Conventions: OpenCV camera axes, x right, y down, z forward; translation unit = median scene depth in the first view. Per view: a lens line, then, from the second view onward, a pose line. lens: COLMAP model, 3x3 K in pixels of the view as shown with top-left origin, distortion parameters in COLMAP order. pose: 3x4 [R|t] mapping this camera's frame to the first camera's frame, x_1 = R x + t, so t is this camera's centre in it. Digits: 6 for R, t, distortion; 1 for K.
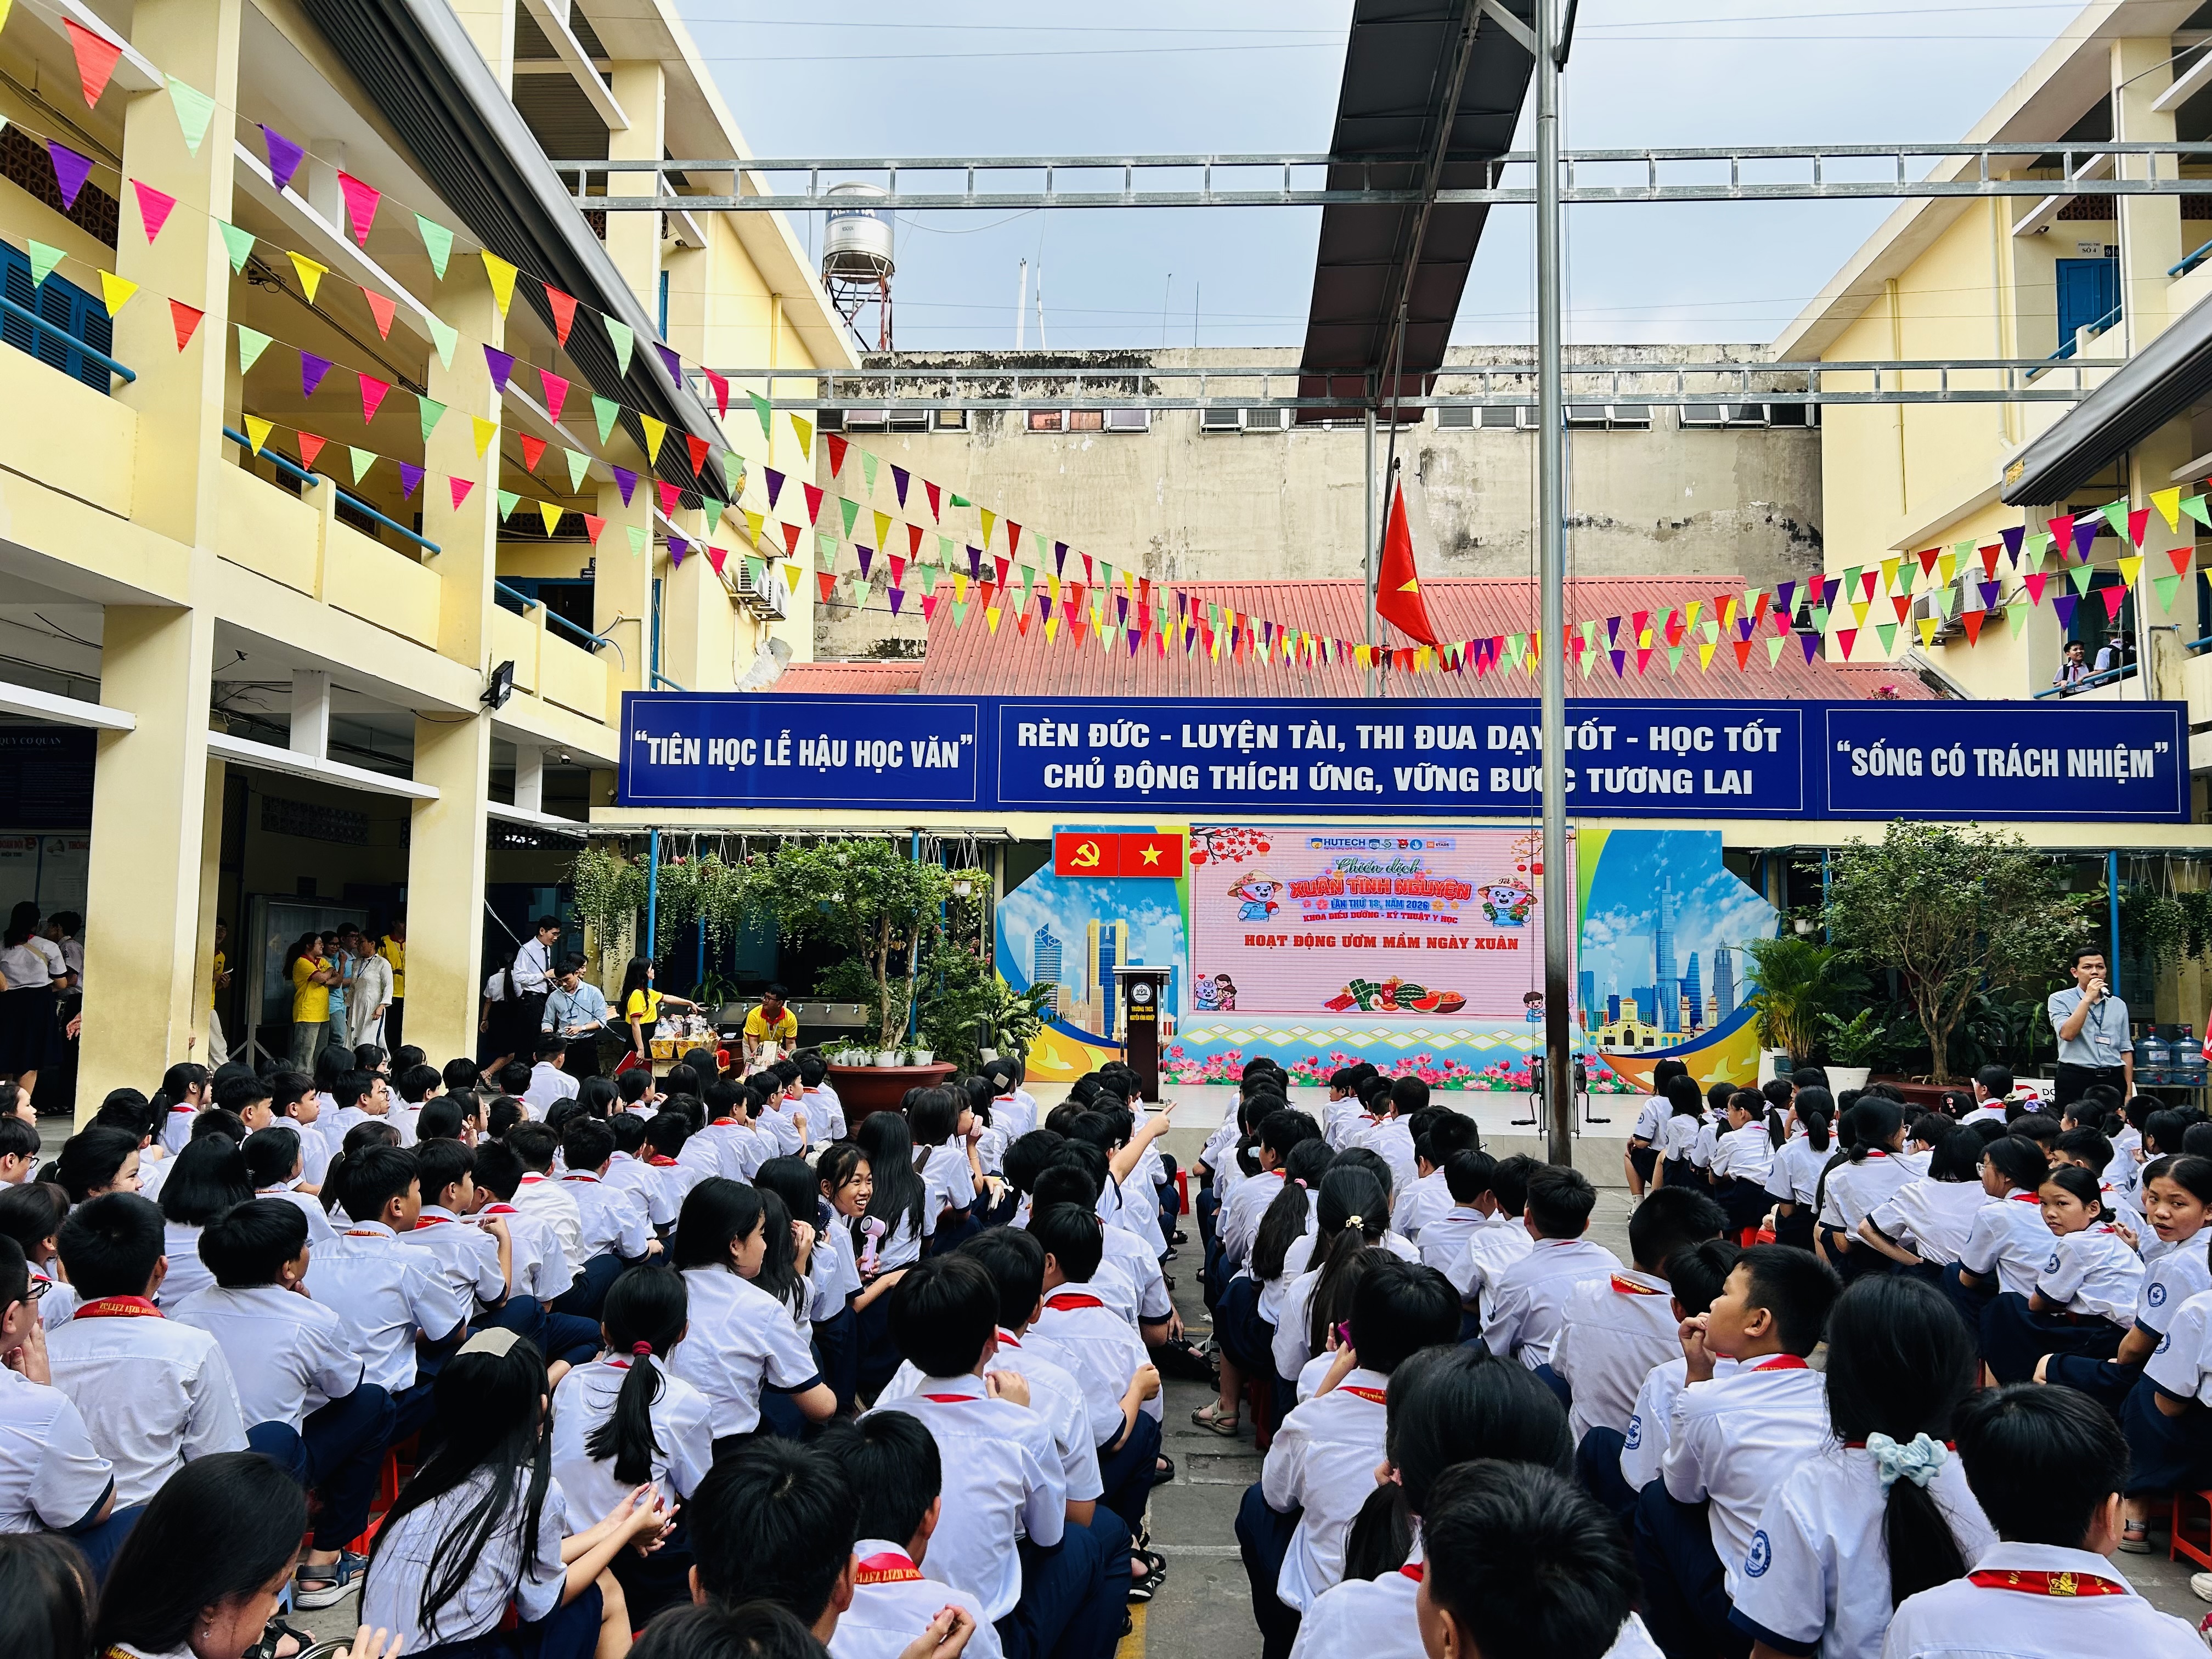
lens RADIAL K [[1664.7, 0, 1075.0], [0, 1664.7, 848.3], [0, 0, 1]] dist [0.075430, -0.068577]
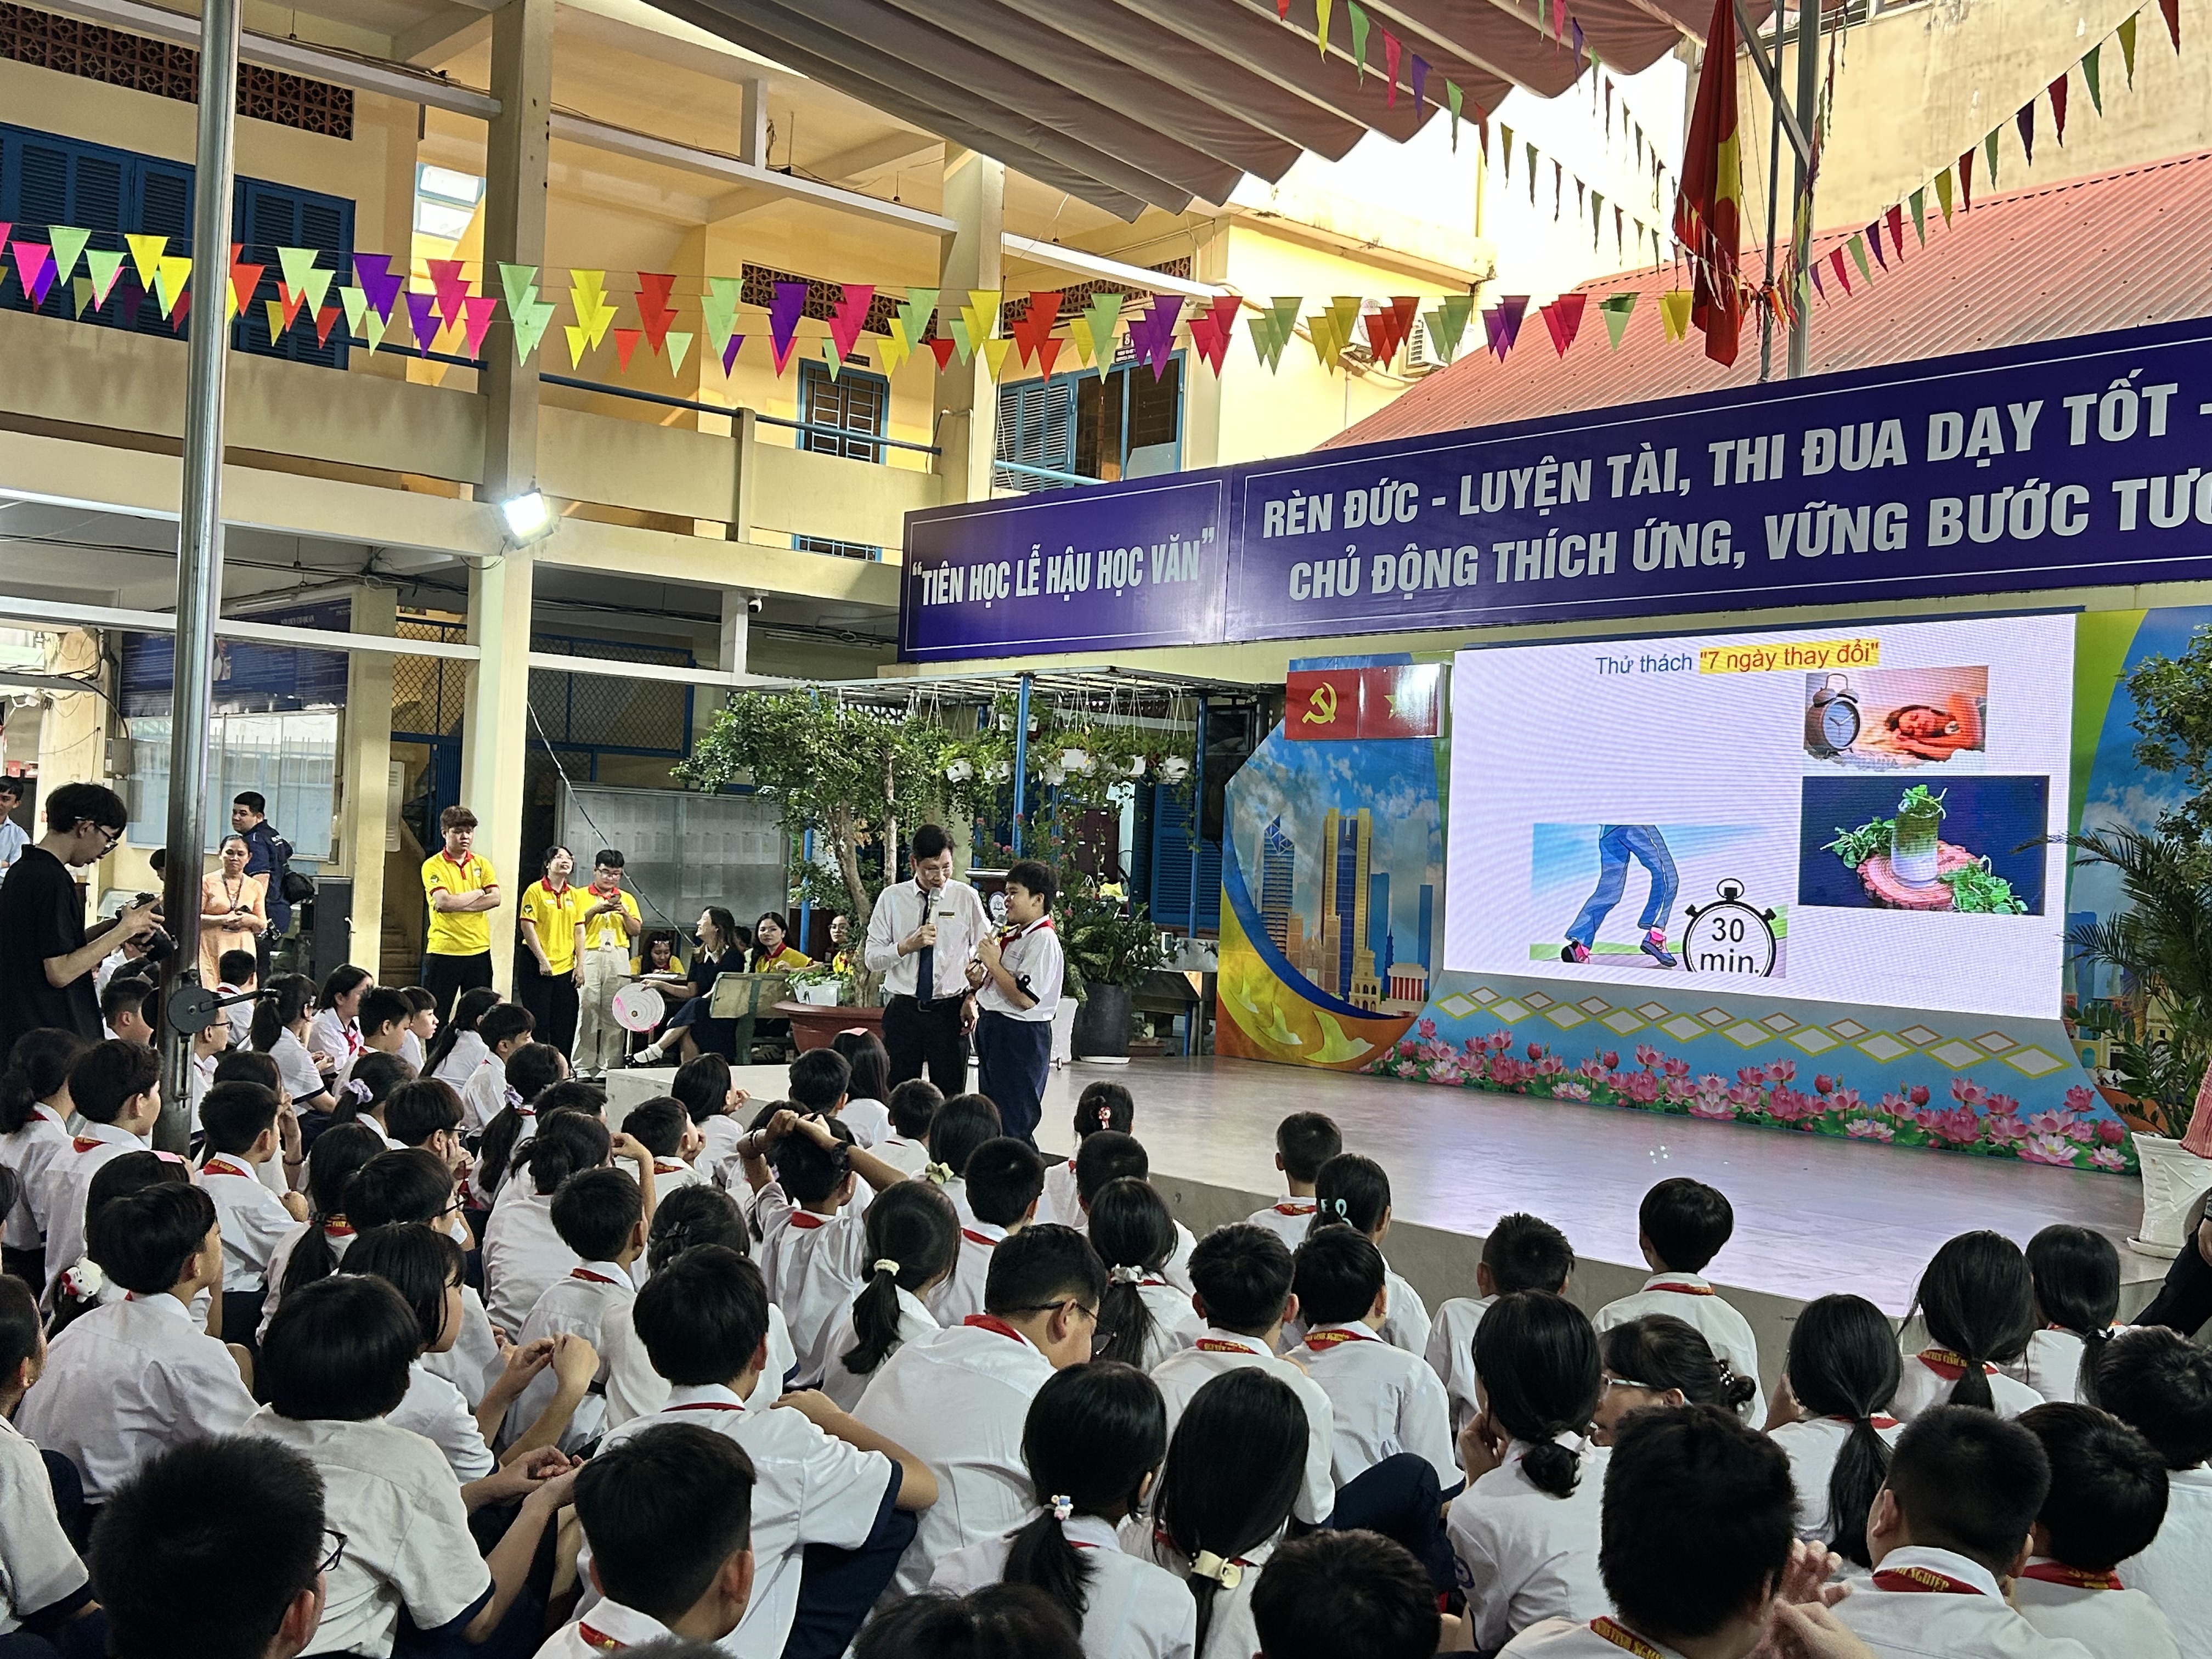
lens RADIAL K [[2372.7, 0, 1082.4], [0, 2372.7, 843.7], [0, 0, 1]] dist [0.040865, 0.000000]
pose [[0.688553, 0.008076, -0.725141, 0.587165], [0.018510, 0.999416, 0.028707, 0.028791], [0.724949, -0.033189, 0.688002, 0.325683]]
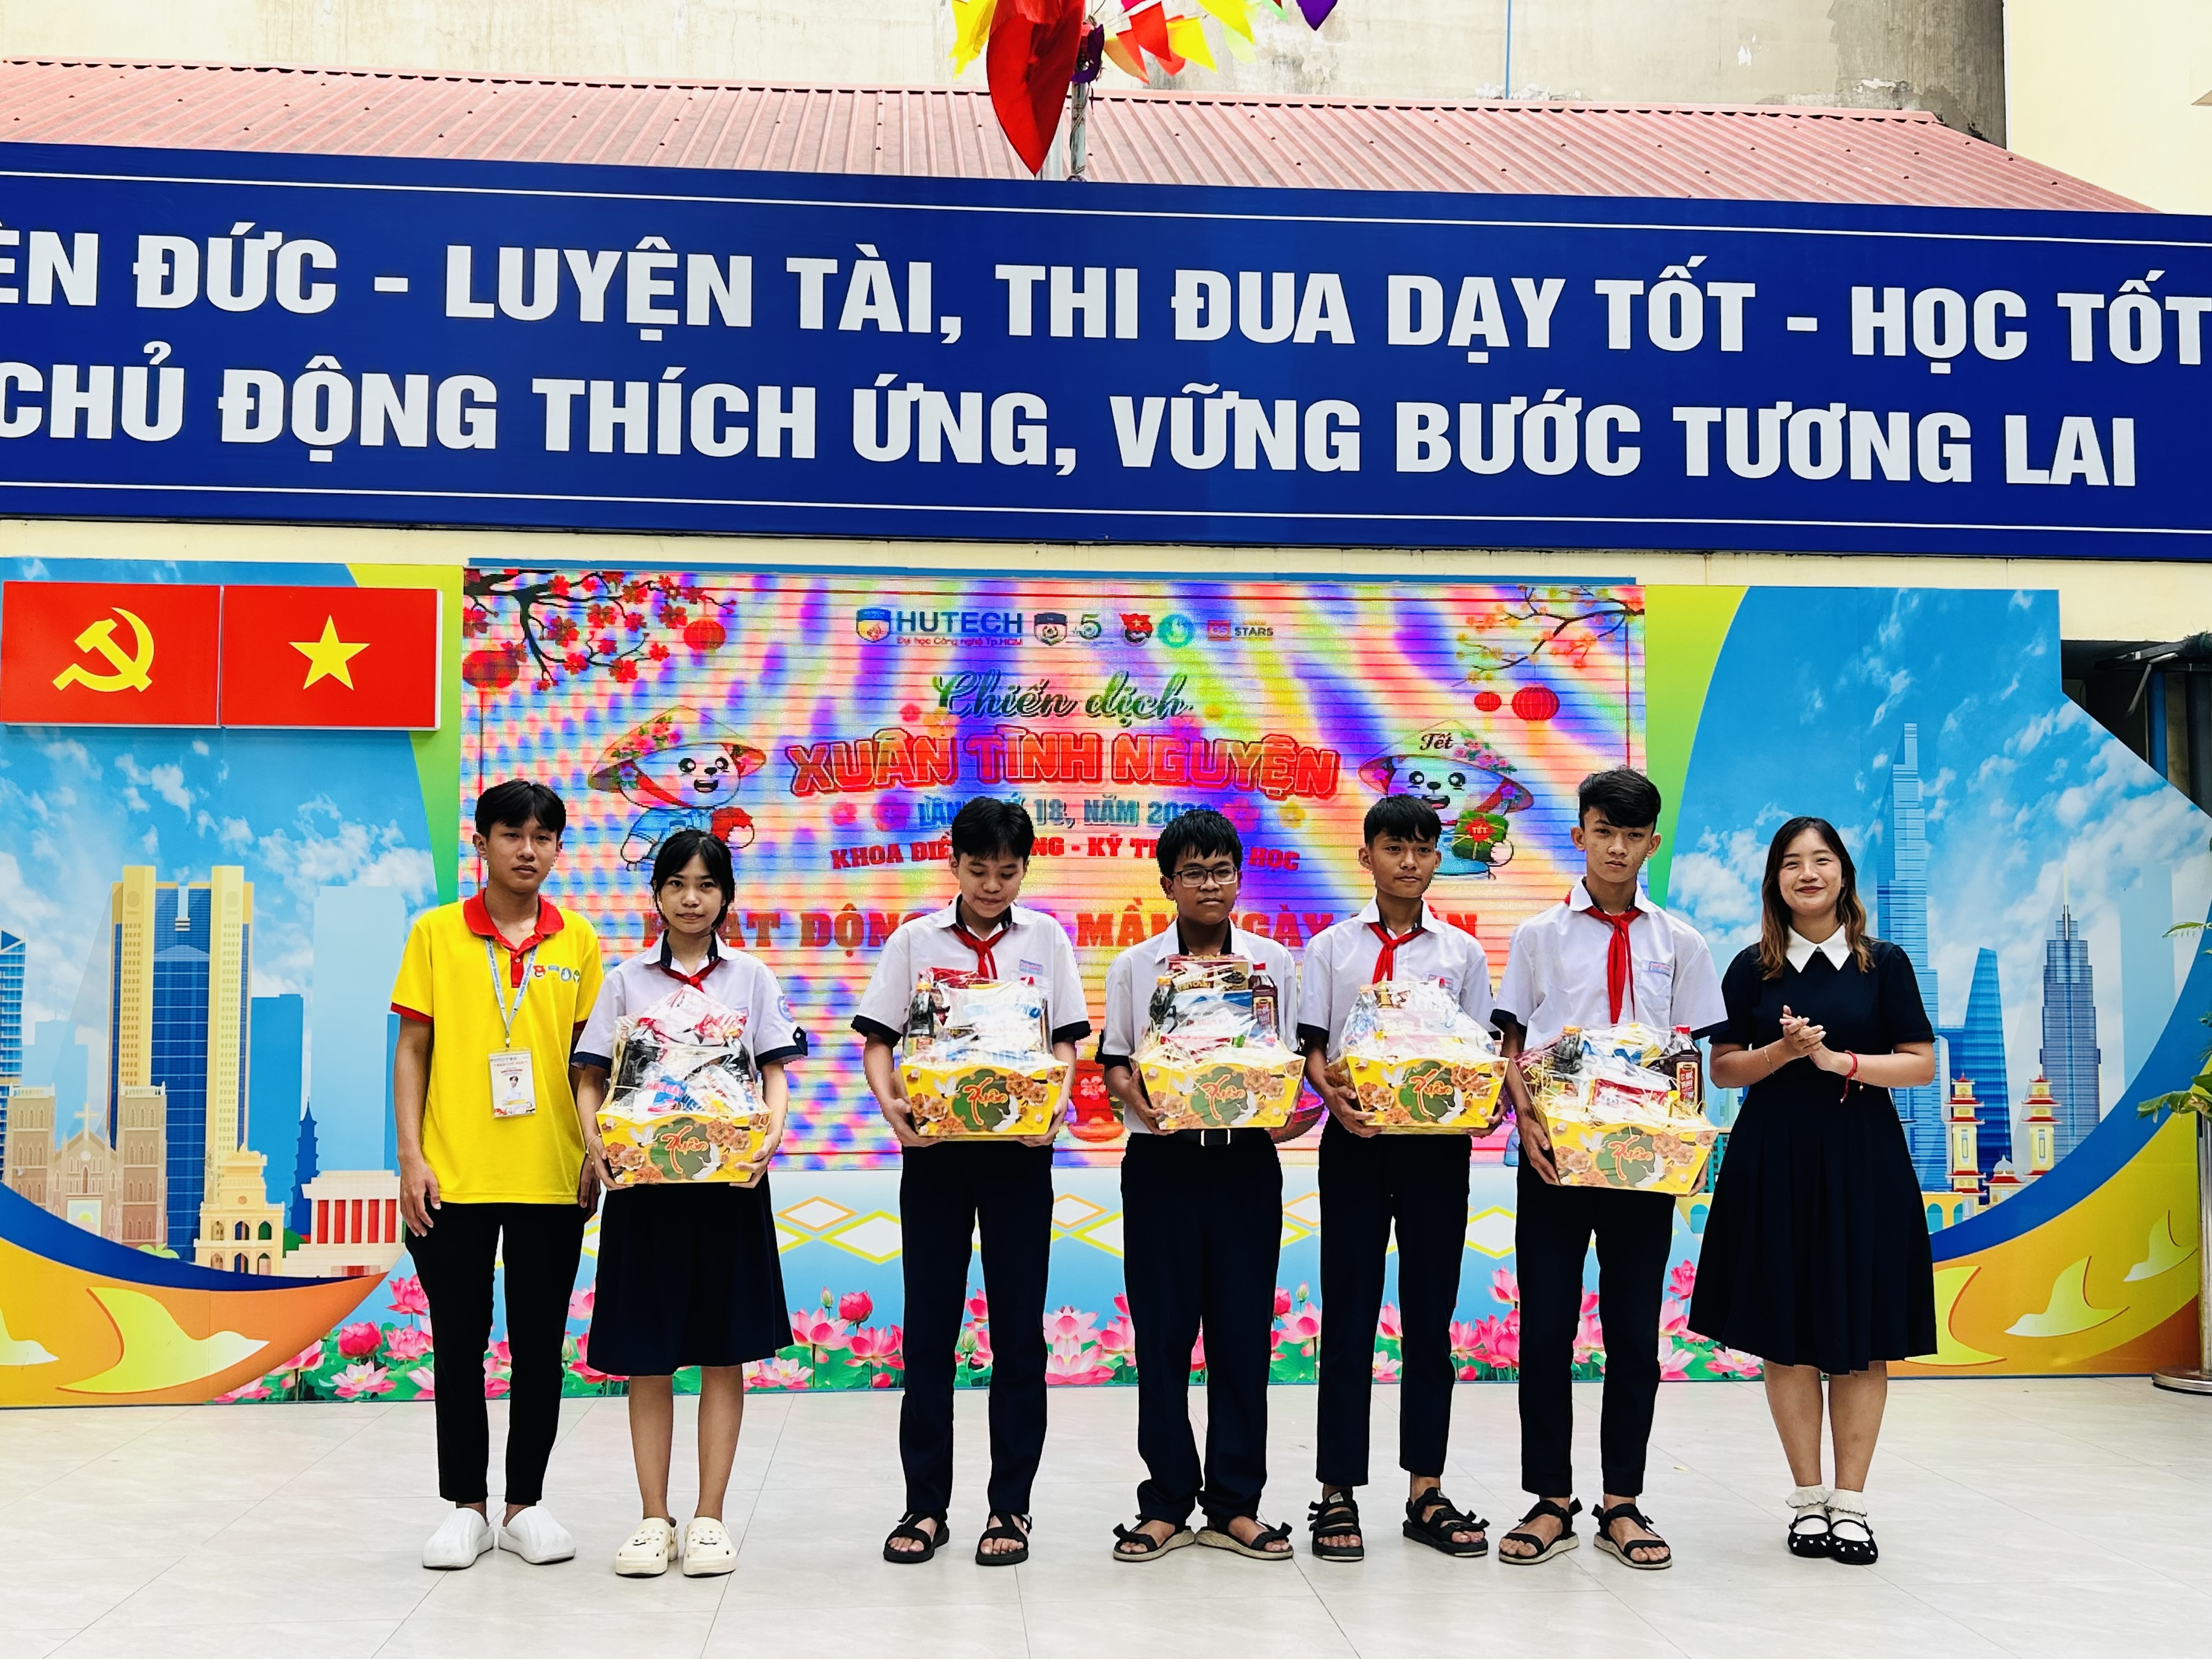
lens RADIAL K [[2337.7, 0, 1122.6], [0, 2337.7, 865.6], [0, 0, 1]] dist [0.057027, 0.000000]
pose [[0.988546, -0.004088, 0.150862, 0.124197], [0.003712, 0.999989, 0.002778, 0.042084], [-0.150871, -0.002186, 0.988551, 0.547338]]
